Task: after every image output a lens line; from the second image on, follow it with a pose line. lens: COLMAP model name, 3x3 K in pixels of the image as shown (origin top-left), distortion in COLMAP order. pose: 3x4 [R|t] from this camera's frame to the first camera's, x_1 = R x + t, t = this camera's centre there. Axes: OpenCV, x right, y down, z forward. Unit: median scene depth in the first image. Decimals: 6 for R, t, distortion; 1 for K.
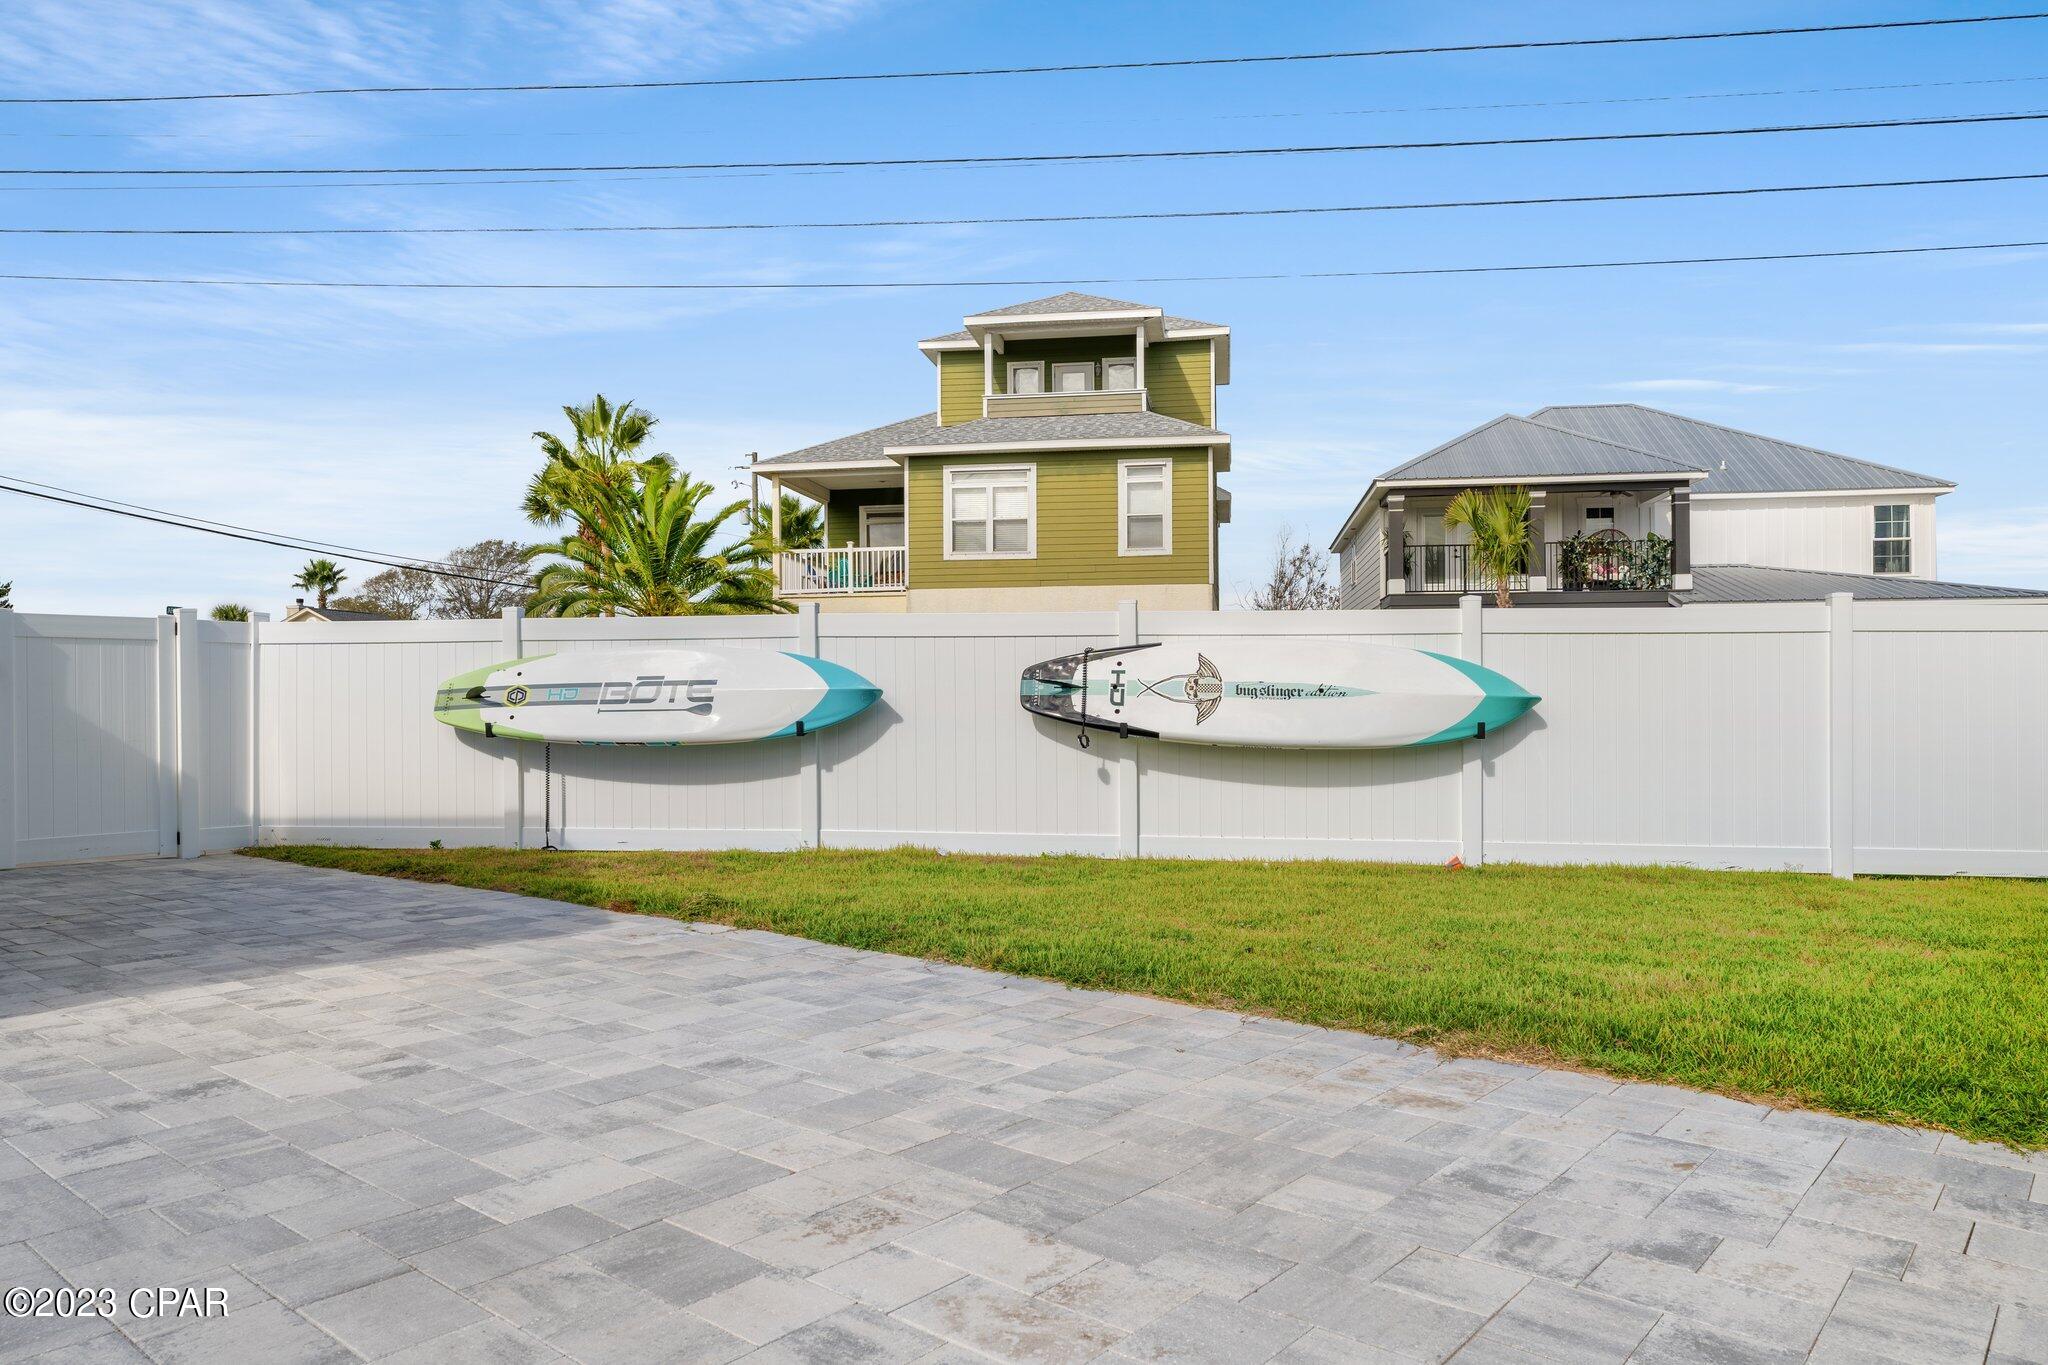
lens RADIAL K [[1331.8, 0, 1028.0], [0, 1331.8, 687.5], [0, 0, 1]] dist [-0.005066, -0.000264]
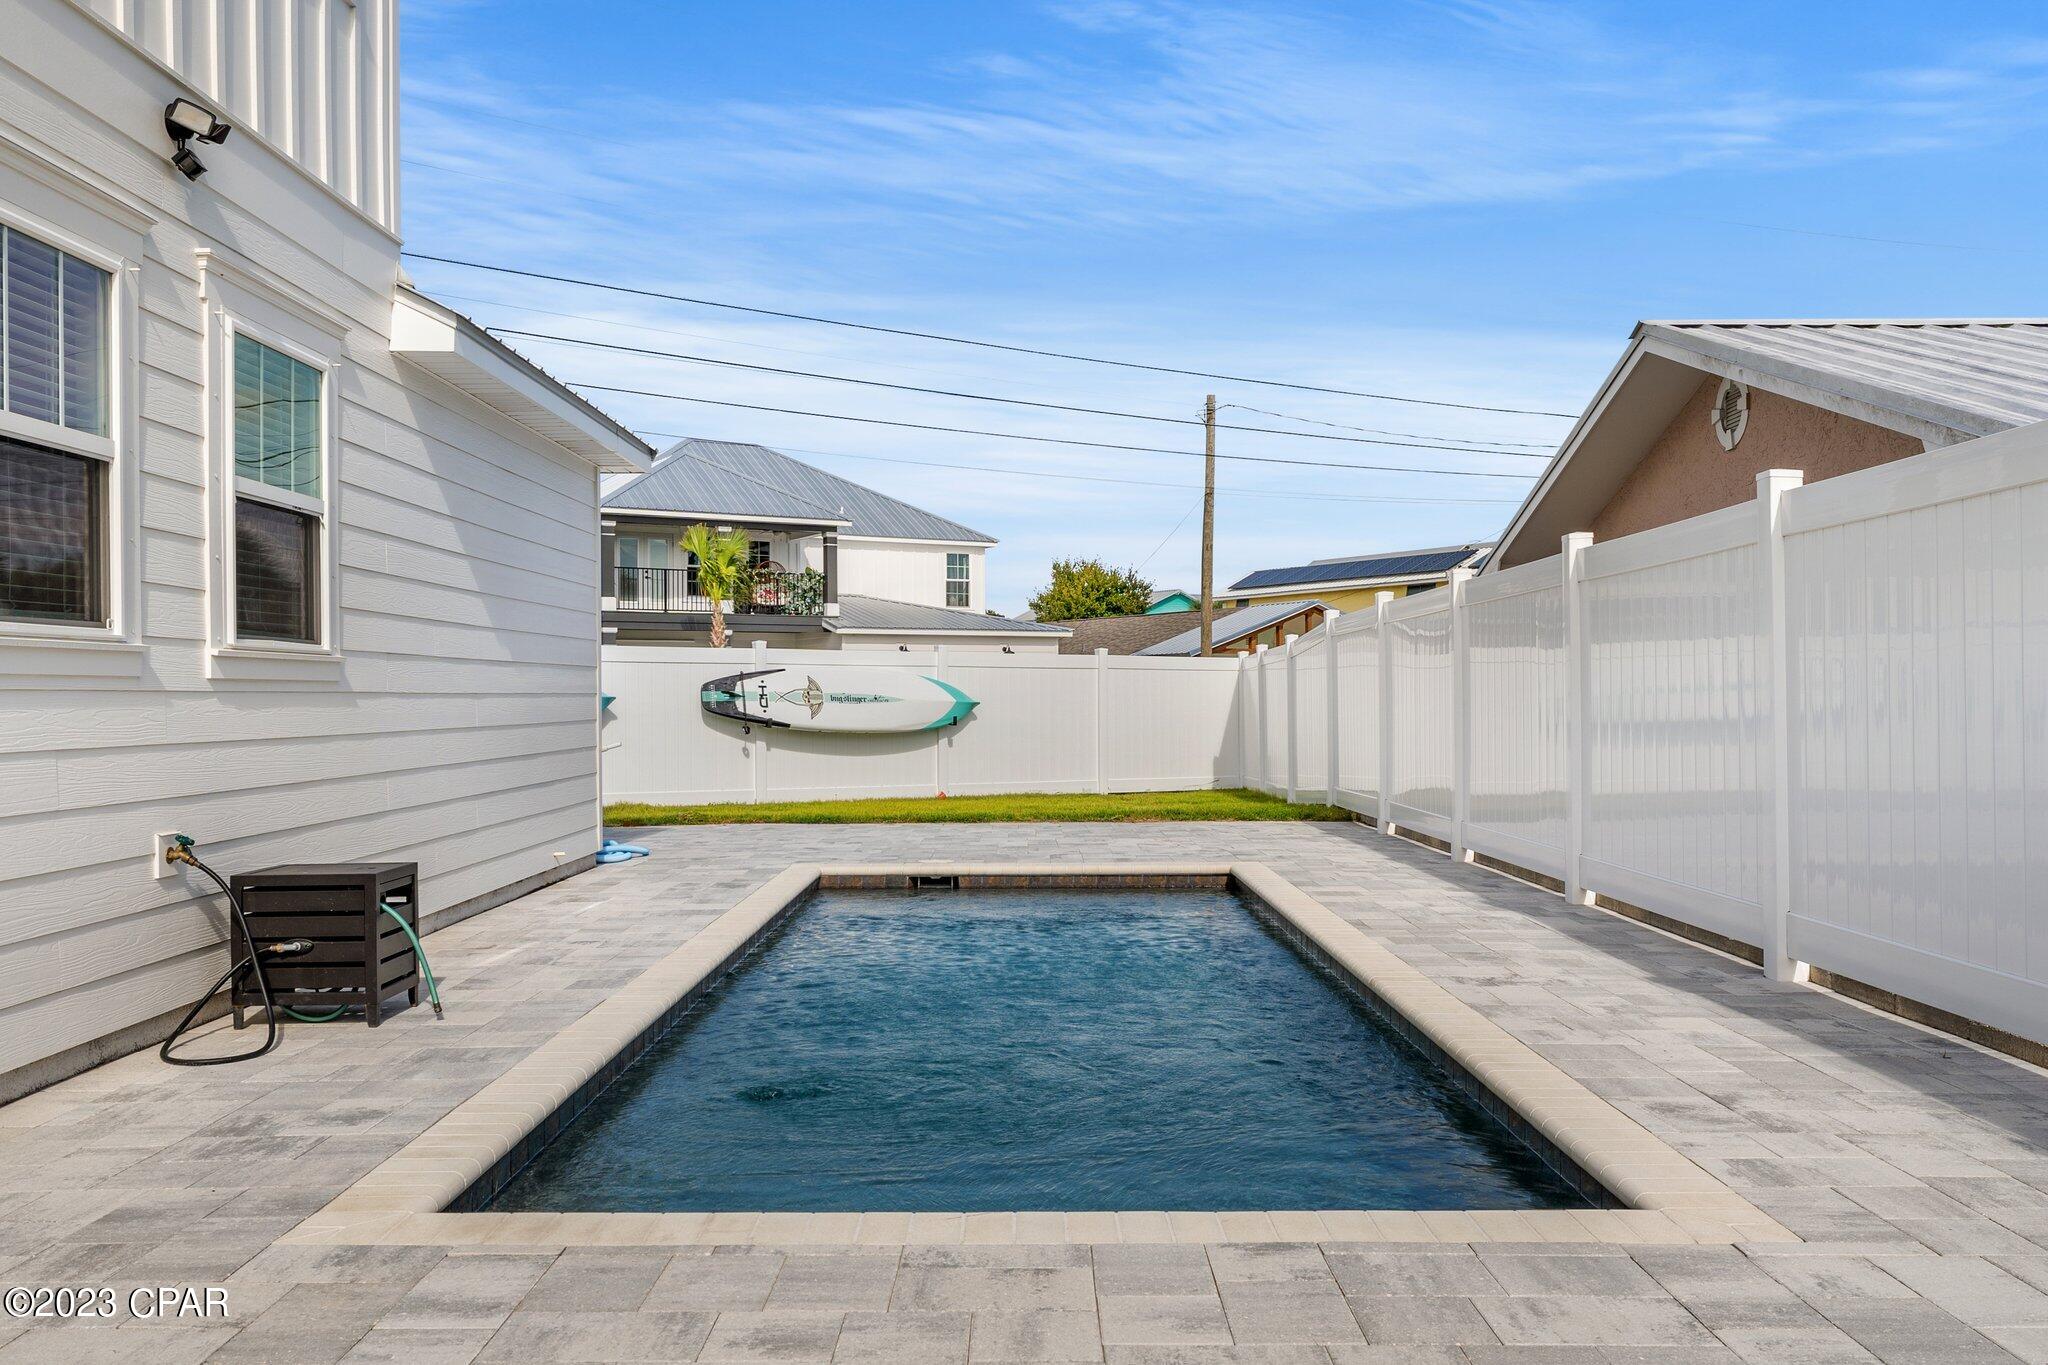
lens RADIAL K [[1608.1, 0, 1029.9], [0, 1608.1, 686.6], [0, 0, 1]] dist [-0.008883, 0.001910]
pose [[0.759668, 0.007129, 0.650272, -0.936306], [-0.003925, 0.999972, -0.006378, -0.000529], [-0.650299, 0.002293, 0.759675, -0.675989]]
